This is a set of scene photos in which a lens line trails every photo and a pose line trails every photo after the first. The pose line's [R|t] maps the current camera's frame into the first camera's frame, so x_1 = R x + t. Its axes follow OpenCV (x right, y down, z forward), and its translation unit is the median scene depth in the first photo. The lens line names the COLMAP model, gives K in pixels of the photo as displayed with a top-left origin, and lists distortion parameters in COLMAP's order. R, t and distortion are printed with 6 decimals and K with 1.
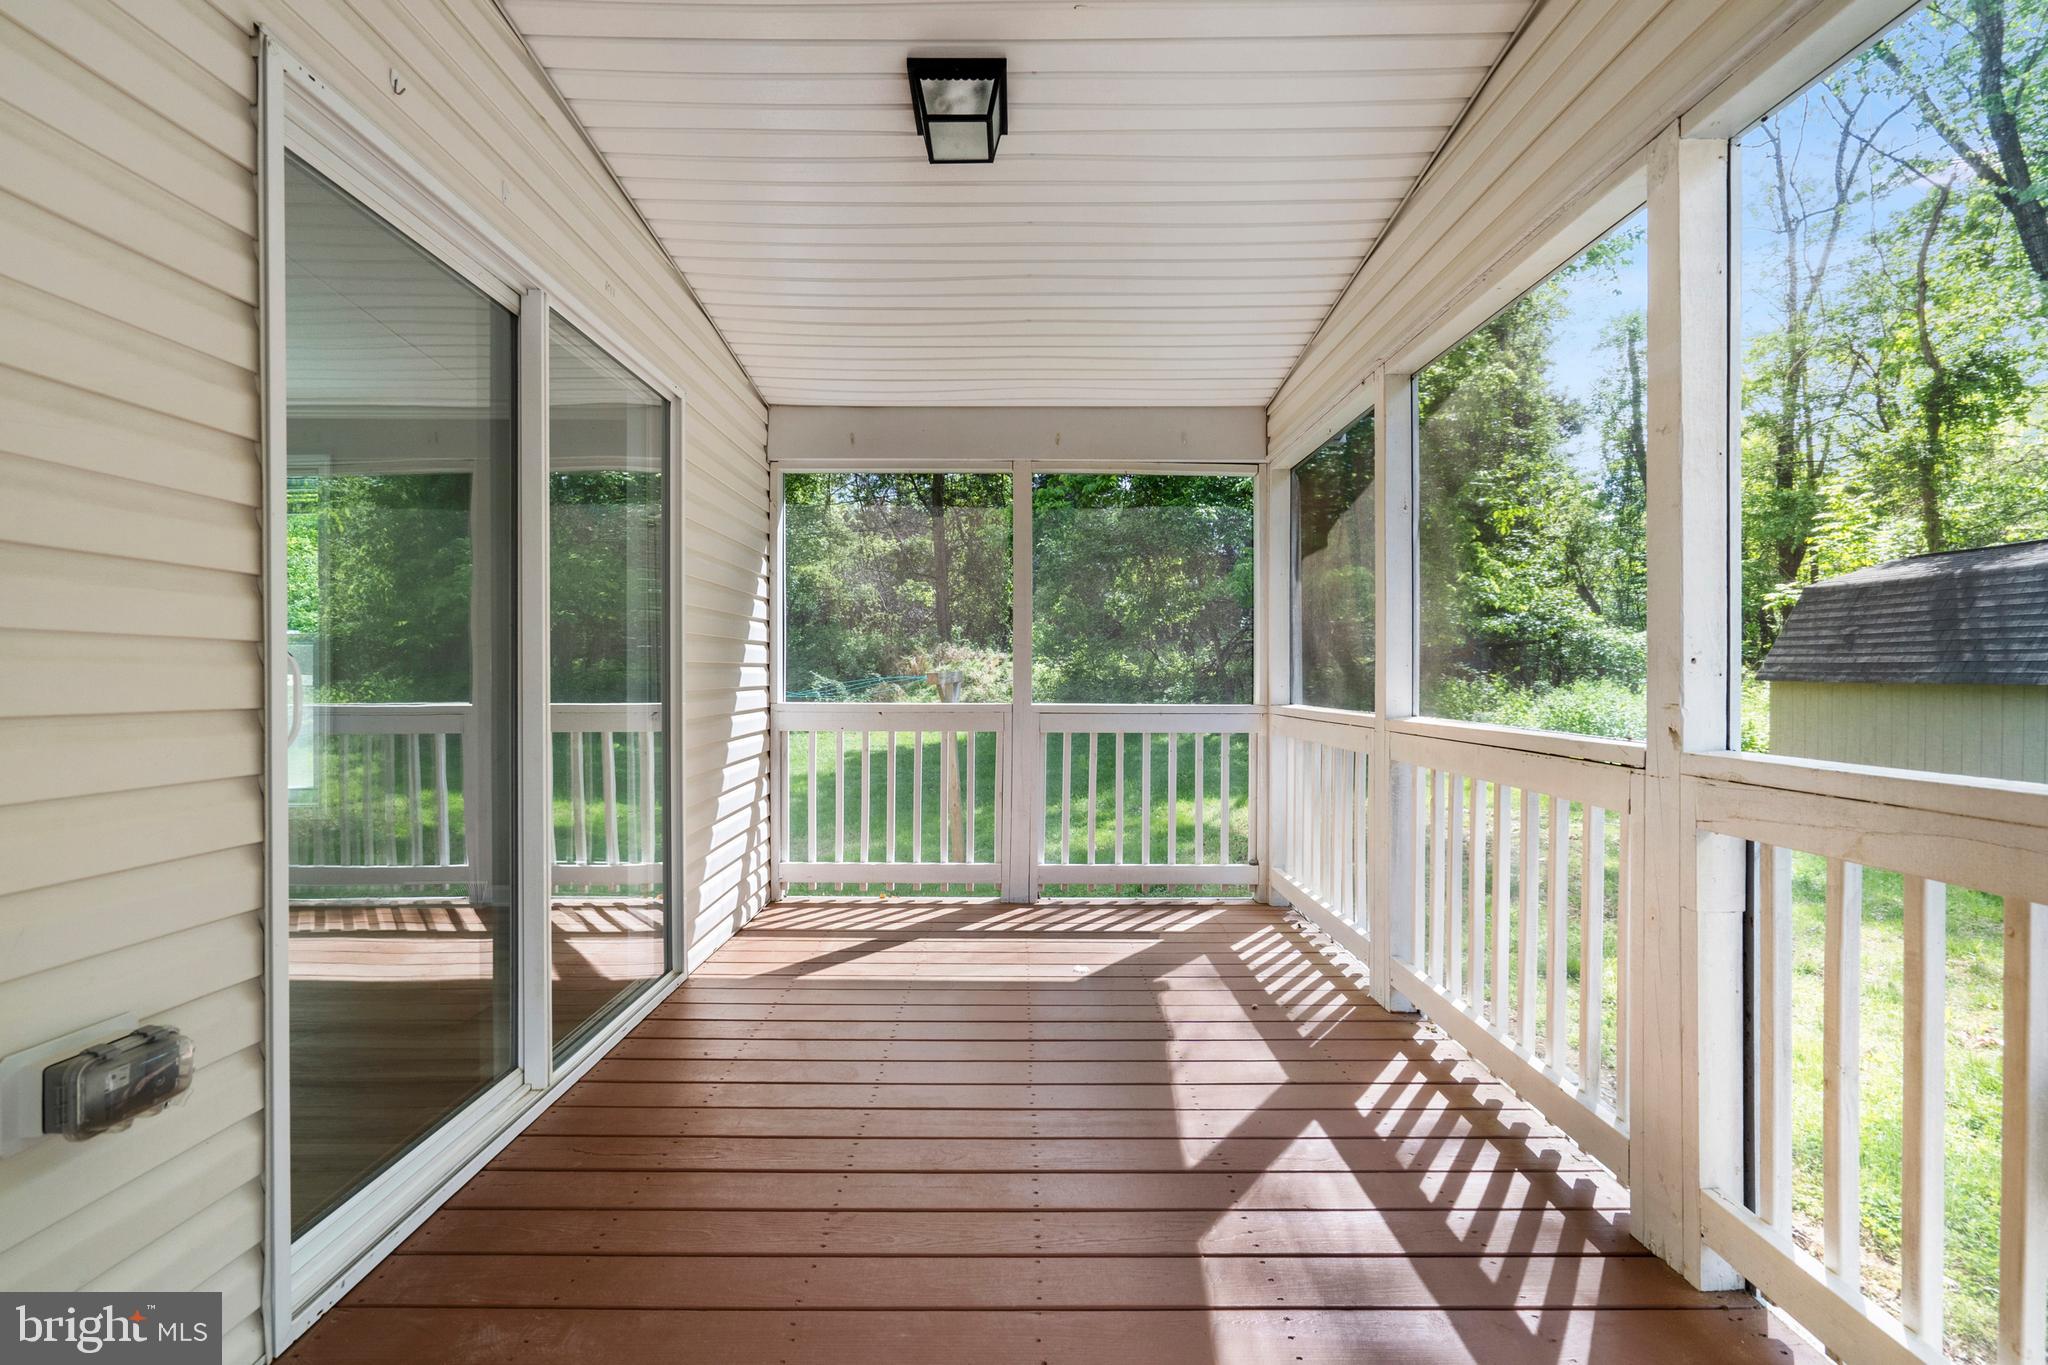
lens RADIAL K [[951.7, 0, 1012.0], [0, 951.7, 682.2], [0, 0, 1]] dist [-0.003772, 0.000422]
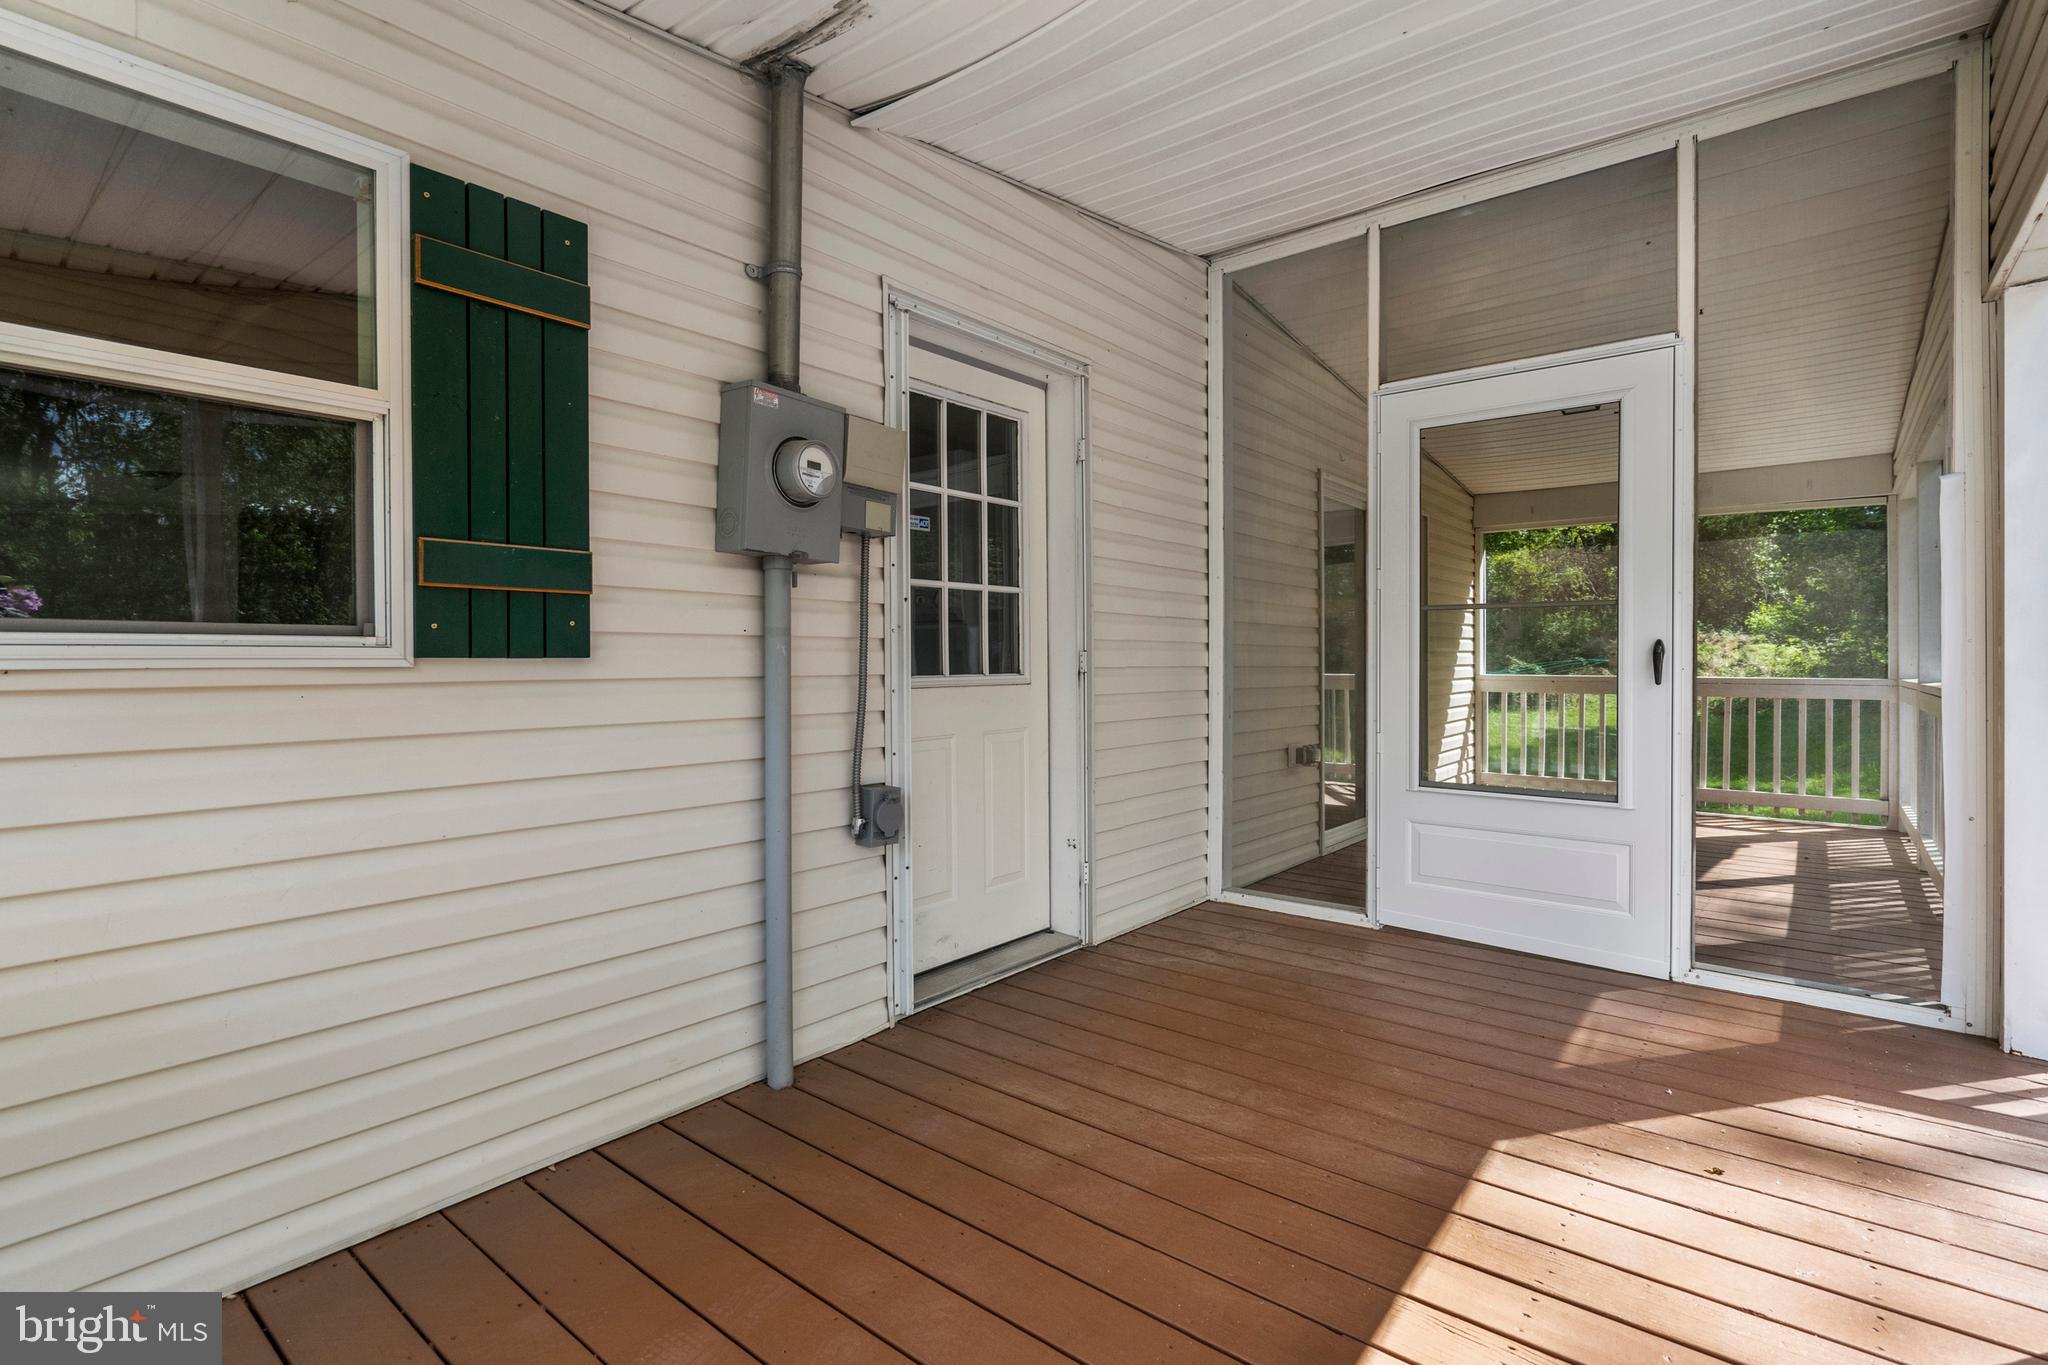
lens RADIAL K [[951.7, 0, 1014.5], [0, 951.7, 670.0], [0, 0, 1]] dist [-0.003772, 0.000422]
pose [[0.770866, 0.002905, -0.636991, 0.165254], [-0.001621, 0.999995, 0.002599, 0.010242], [0.636995, -0.000971, 0.770867, -0.714761]]
